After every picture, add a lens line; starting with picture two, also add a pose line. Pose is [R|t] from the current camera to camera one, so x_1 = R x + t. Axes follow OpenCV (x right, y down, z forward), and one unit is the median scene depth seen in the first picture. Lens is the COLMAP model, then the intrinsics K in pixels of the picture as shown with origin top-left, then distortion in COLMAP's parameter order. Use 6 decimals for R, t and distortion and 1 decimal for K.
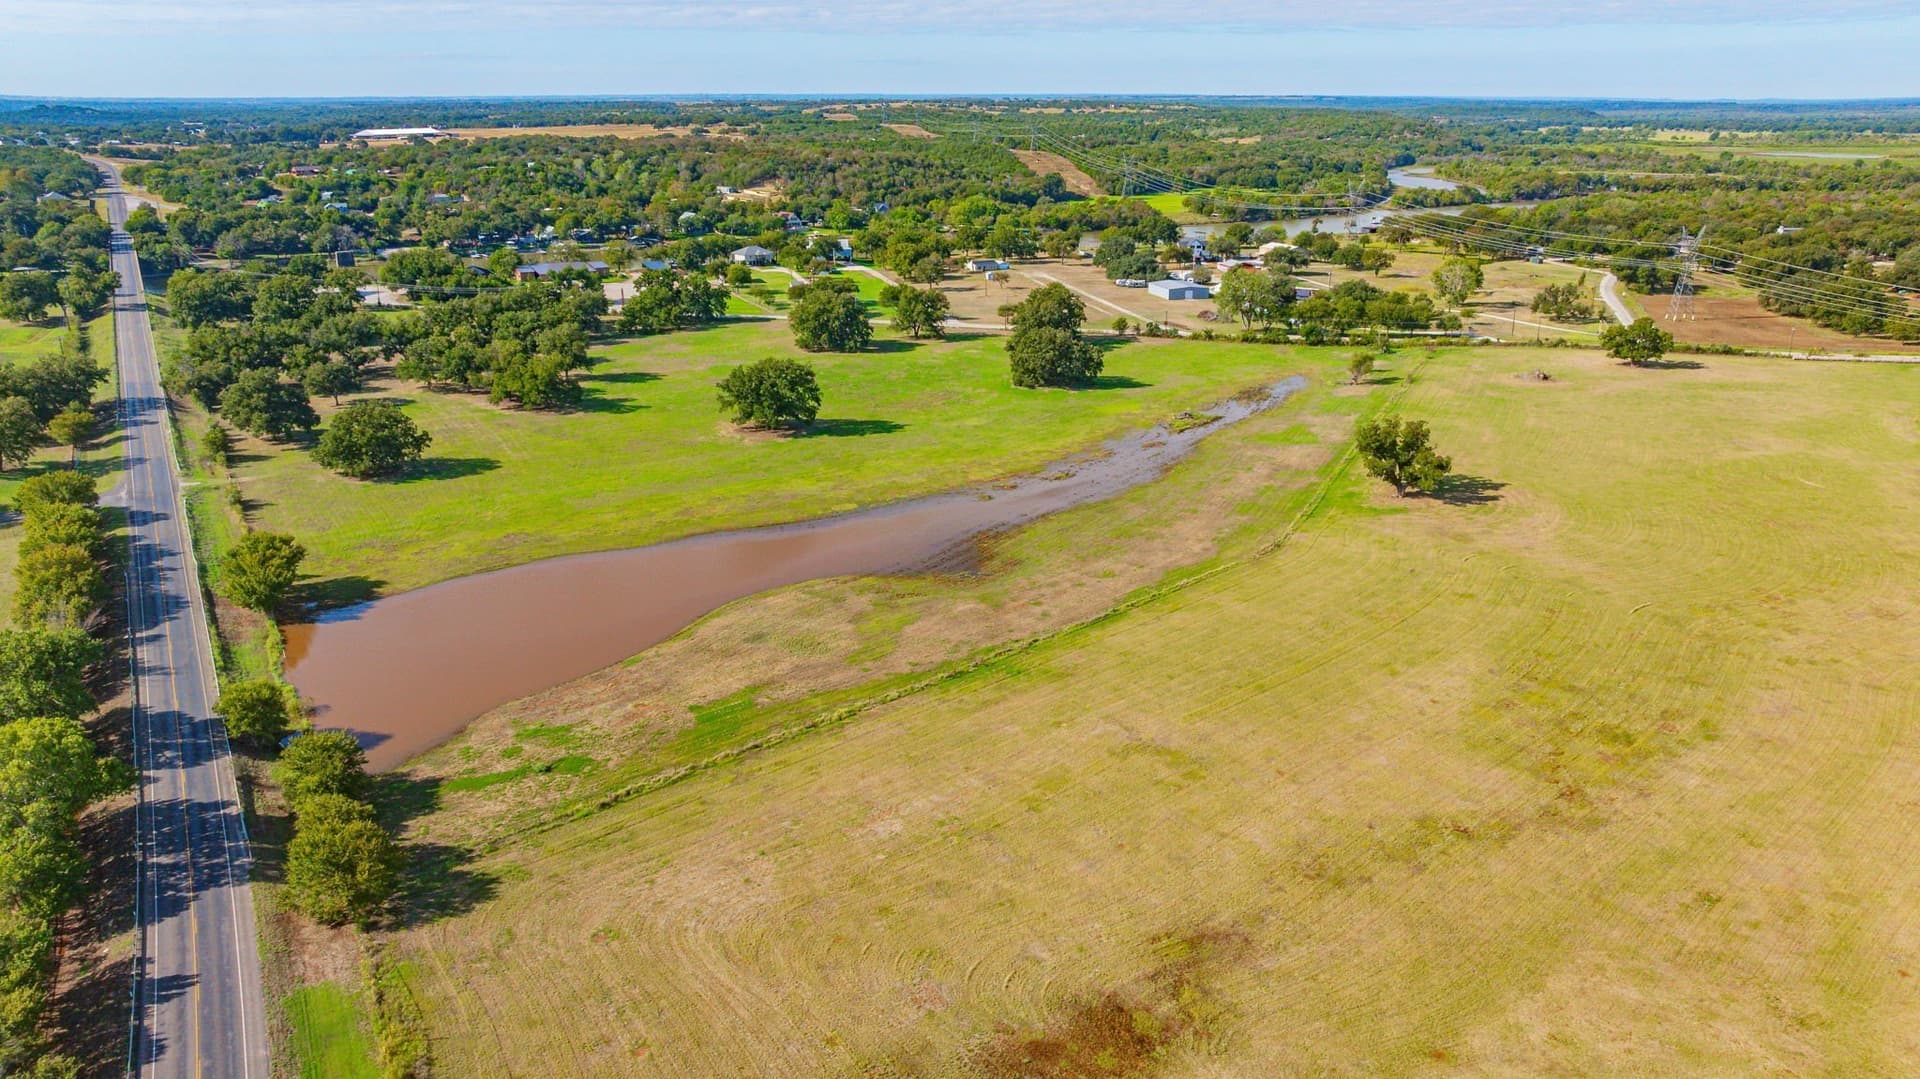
lens RADIAL K [[1356.1, 0, 962.5], [0, 1356.1, 536.8], [0, 0, 1]] dist [-0.031317, 0.028615]
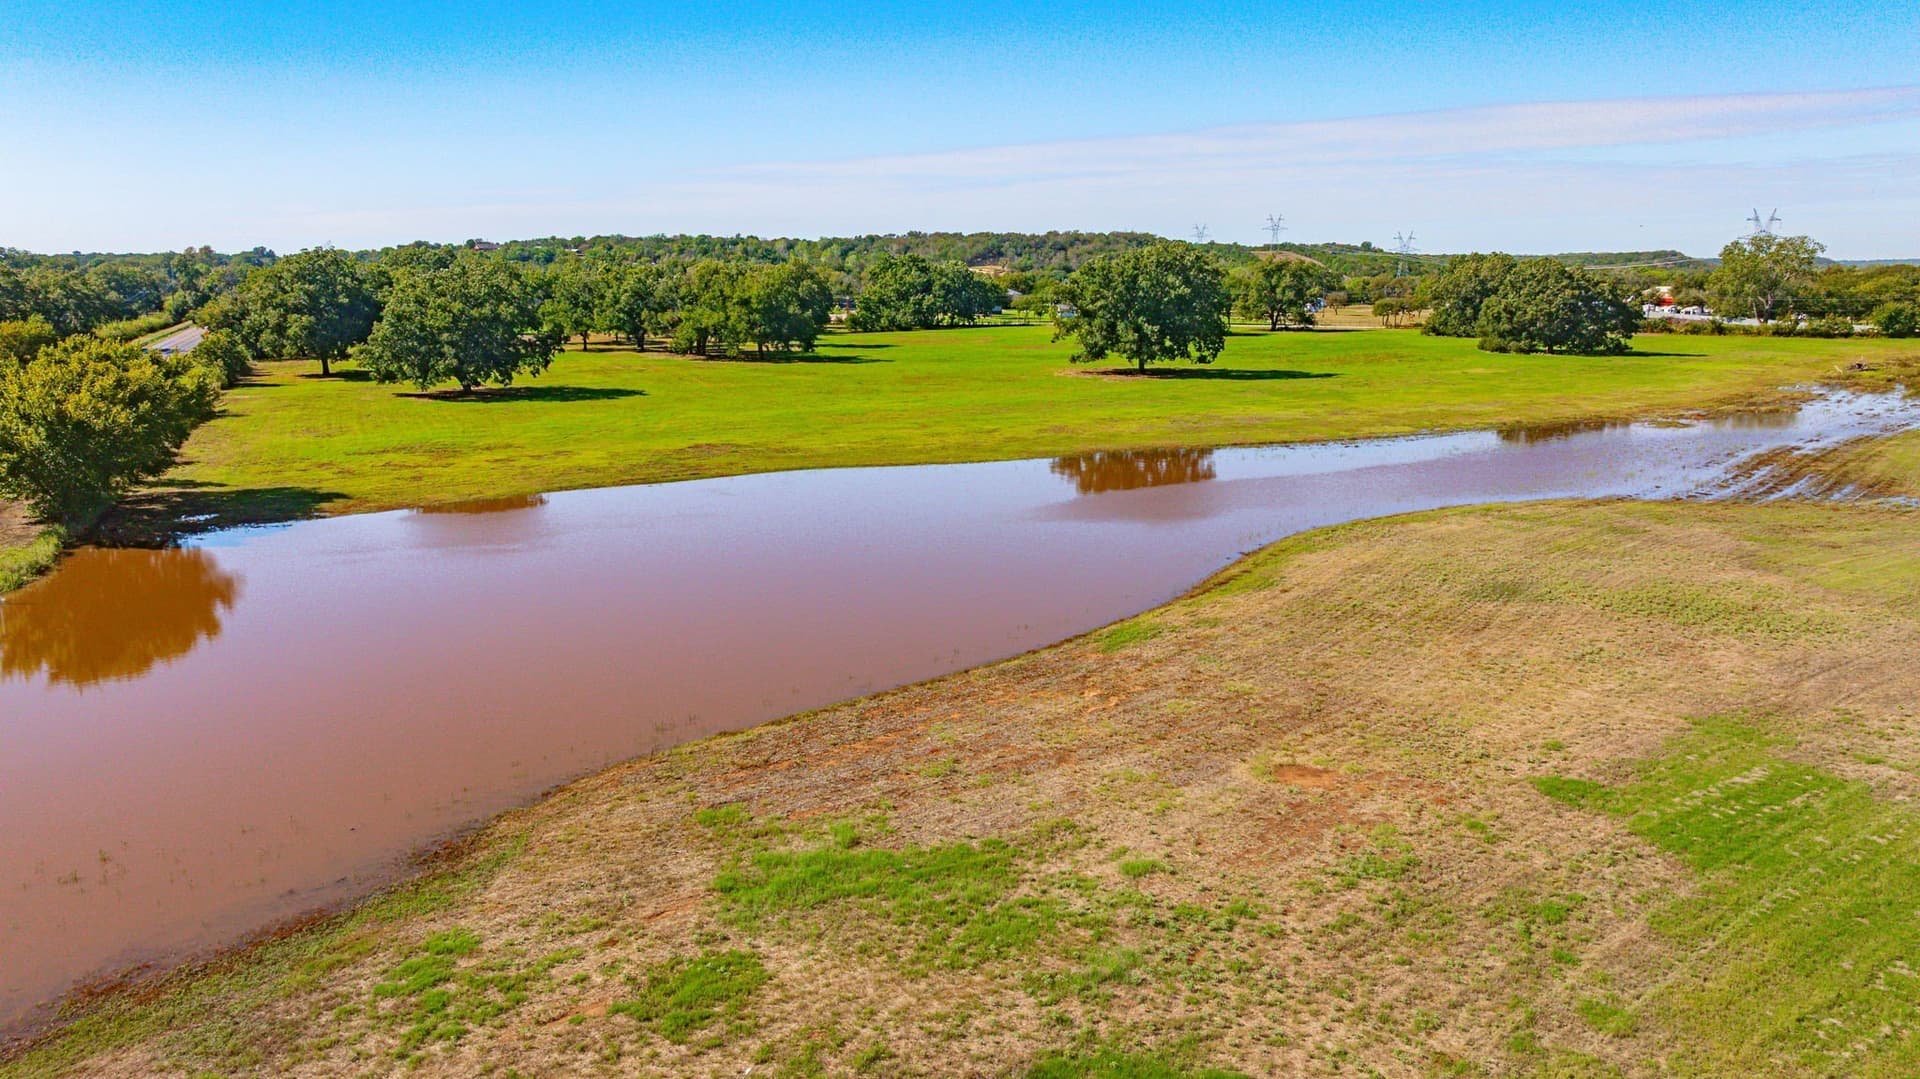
lens RADIAL K [[1356.1, 0, 960.1], [0, 1356.1, 542.1], [0, 0, 1]] dist [-0.031317, 0.028615]
pose [[0.992123, 0.017708, -0.124013, -0.061953], [-0.032263, 0.992683, -0.116360, 0.027059], [0.121045, 0.119444, 0.985435, 0.183217]]
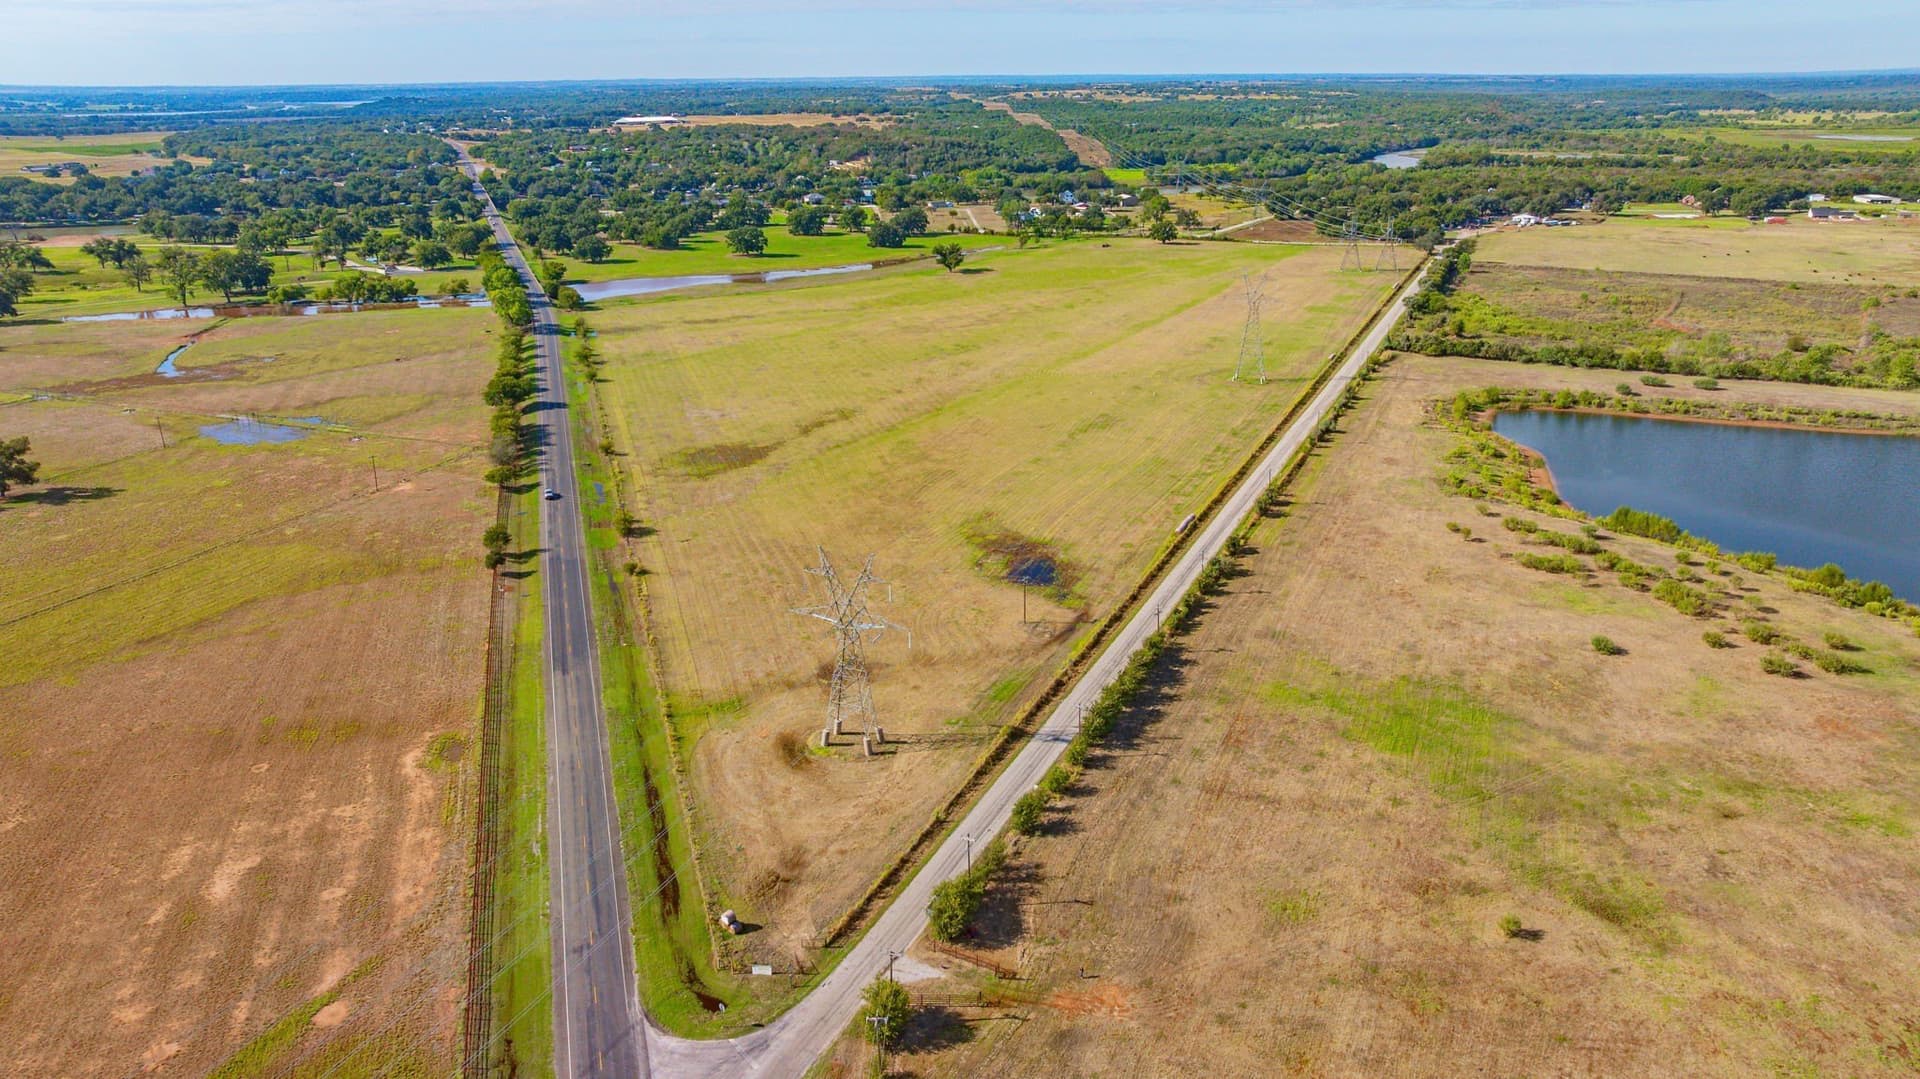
lens RADIAL K [[1356.1, 0, 960.6], [0, 1356.1, 541.3], [0, 0, 1]] dist [-0.031317, 0.028615]
pose [[0.984236, 0.051912, -0.169069, 0.291581], [-0.049029, 0.998573, 0.021180, 0.157086], [0.169927, -0.012557, 0.985377, -0.581374]]
